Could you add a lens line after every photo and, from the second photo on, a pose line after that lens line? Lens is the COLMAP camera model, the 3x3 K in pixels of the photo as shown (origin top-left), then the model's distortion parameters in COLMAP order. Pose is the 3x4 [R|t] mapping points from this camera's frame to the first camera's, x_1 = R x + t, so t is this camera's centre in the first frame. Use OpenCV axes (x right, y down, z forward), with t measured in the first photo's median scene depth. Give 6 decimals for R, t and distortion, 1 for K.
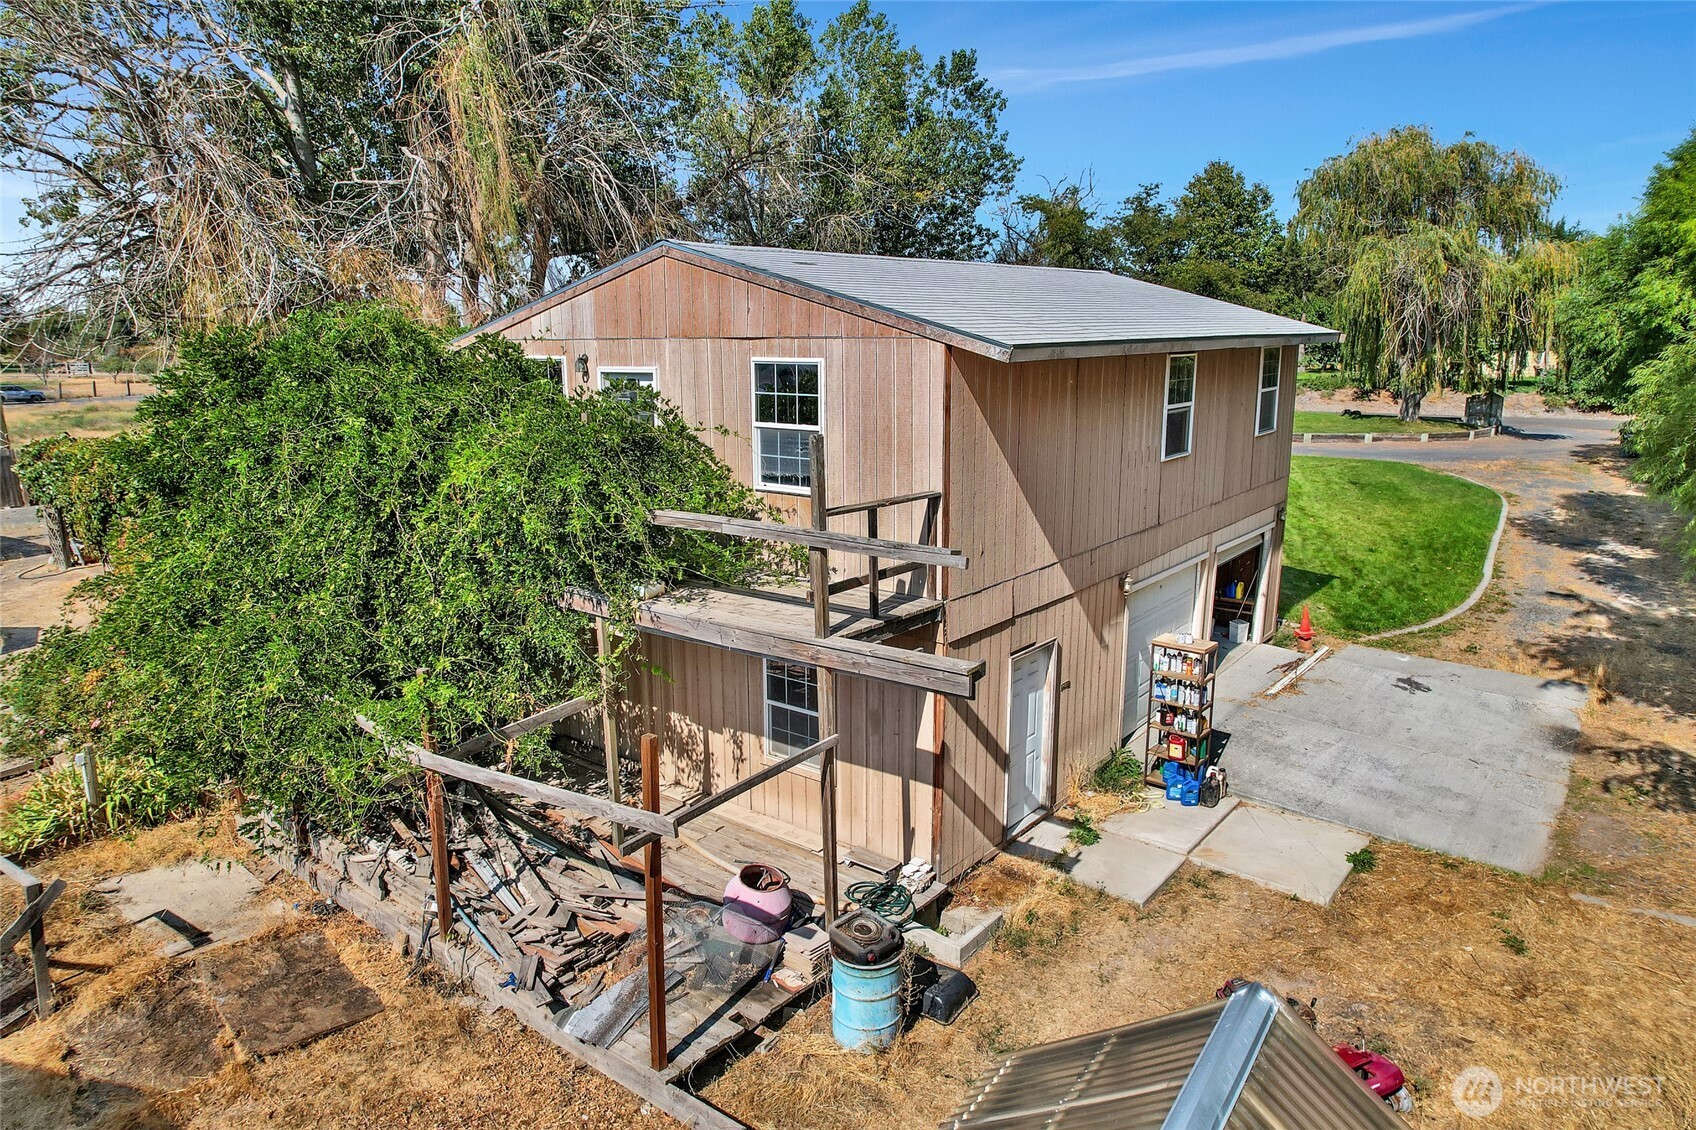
lens RADIAL K [[1064.8, 0, 848.0], [0, 1064.8, 565.0], [0, 0, 1]] dist [-0.087601, 0.086029]
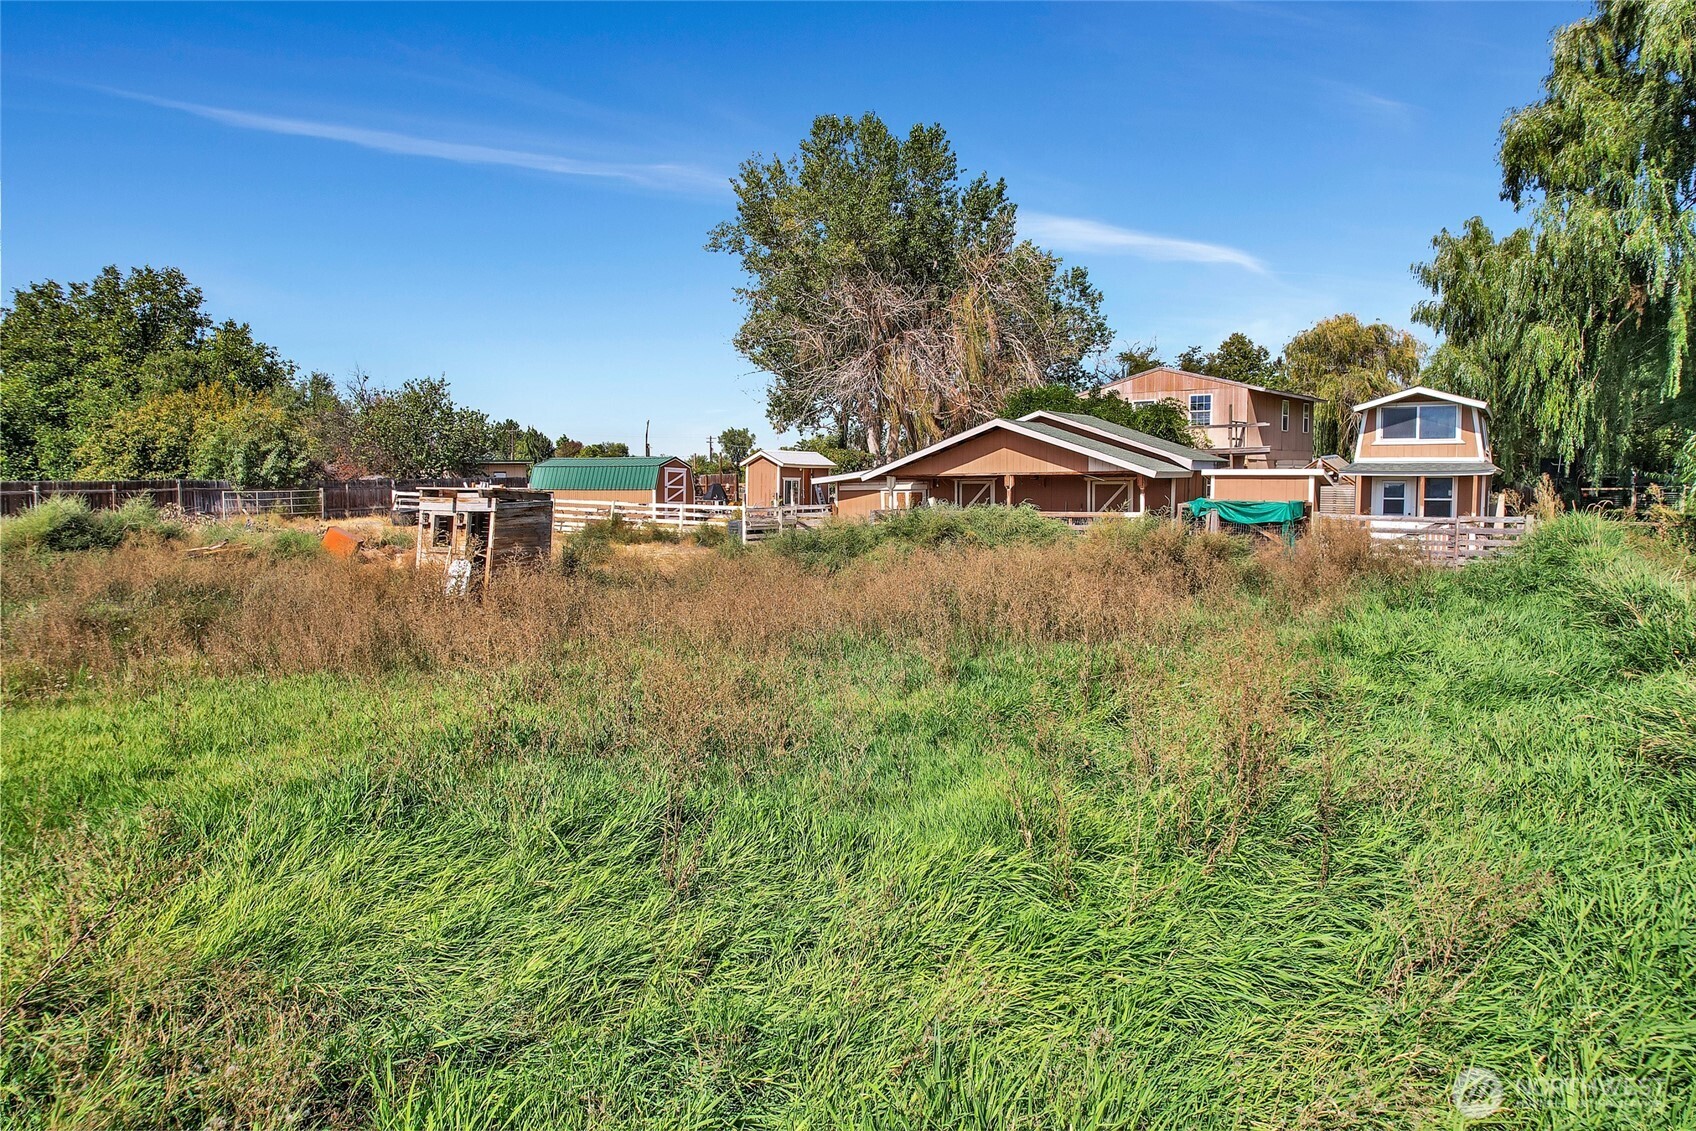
lens RADIAL K [[1066.1, 0, 848.0], [0, 1066.1, 565.5], [0, 0, 1]] dist [-0.030068, 0.000374]
pose [[0.999383, -0.003692, 0.034929, -0.347375], [0.008408, 0.990693, -0.135859, 0.223266], [-0.034102, 0.136069, 0.990112, -0.649664]]
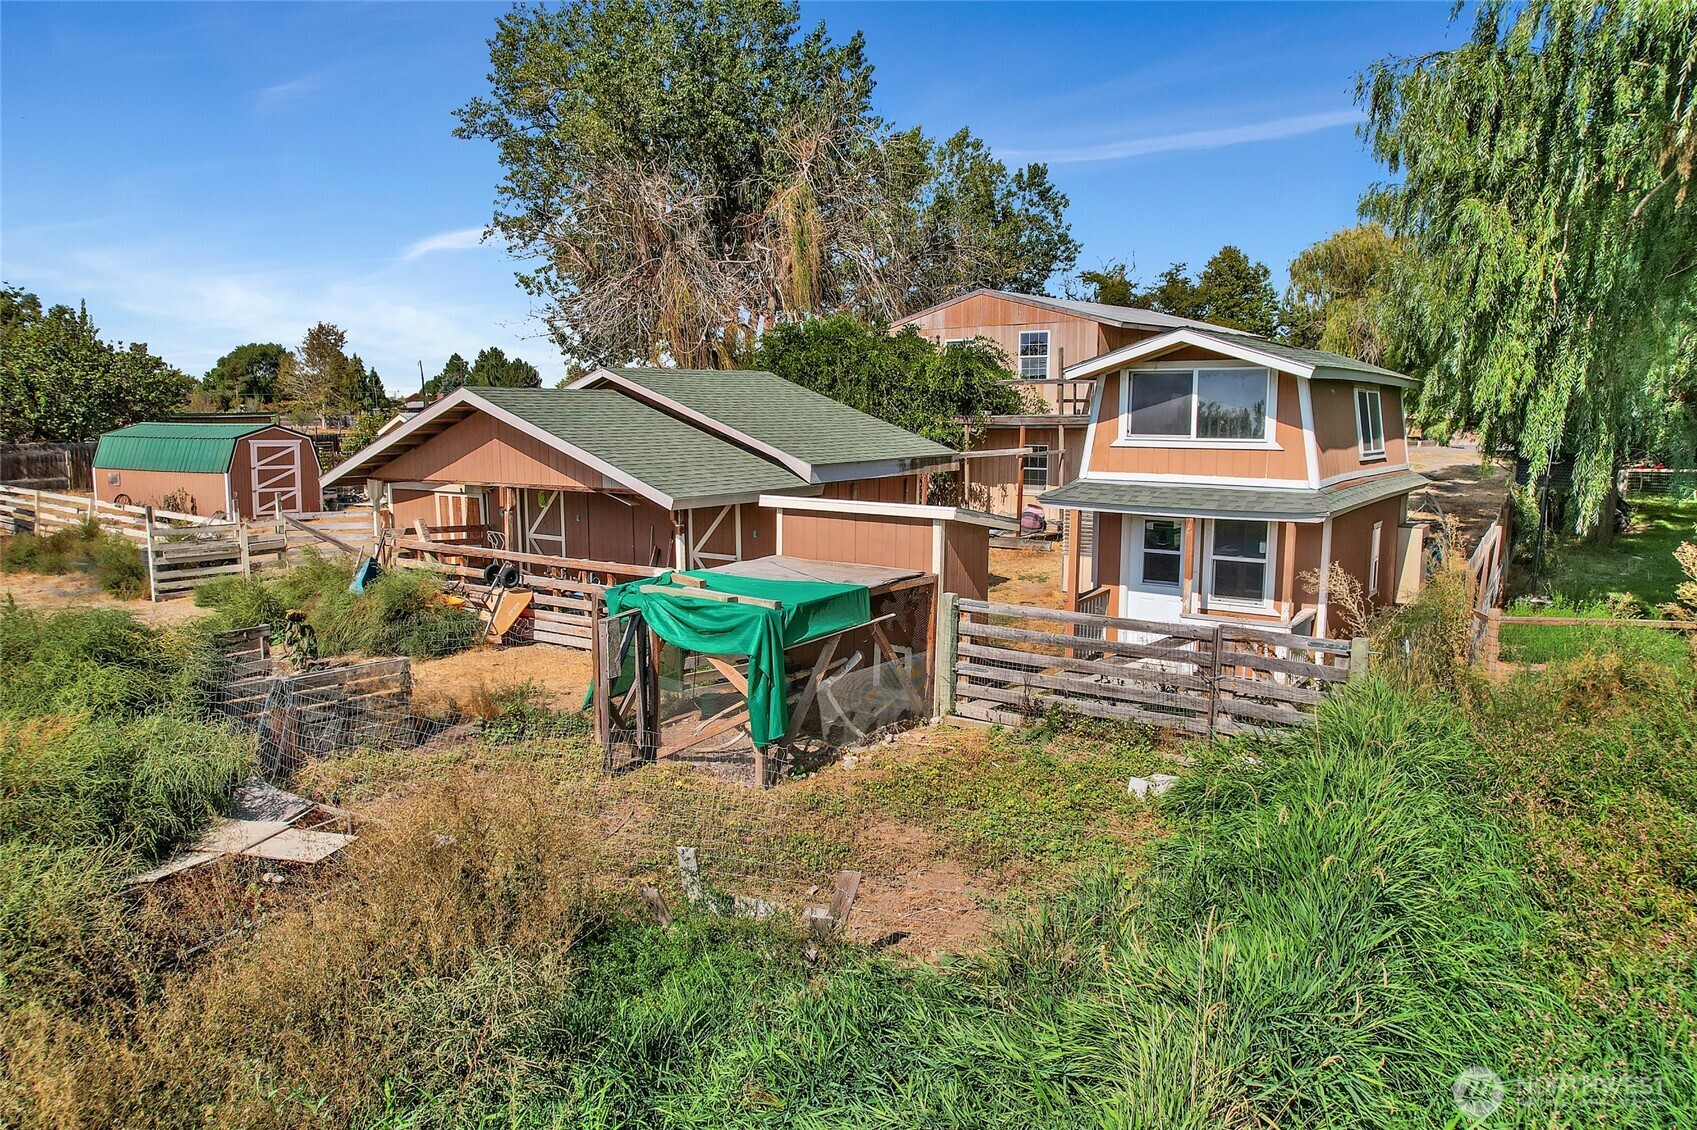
lens RADIAL K [[1102.9, 0, 848.5], [0, 1102.9, 565.0], [0, 0, 1]] dist [-0.044087, -0.001695]
pose [[0.999694, 0.006595, -0.023857, -0.102047], [-0.008374, 0.997128, -0.075271, 0.135884], [0.023292, 0.075448, 0.996878, -0.389117]]
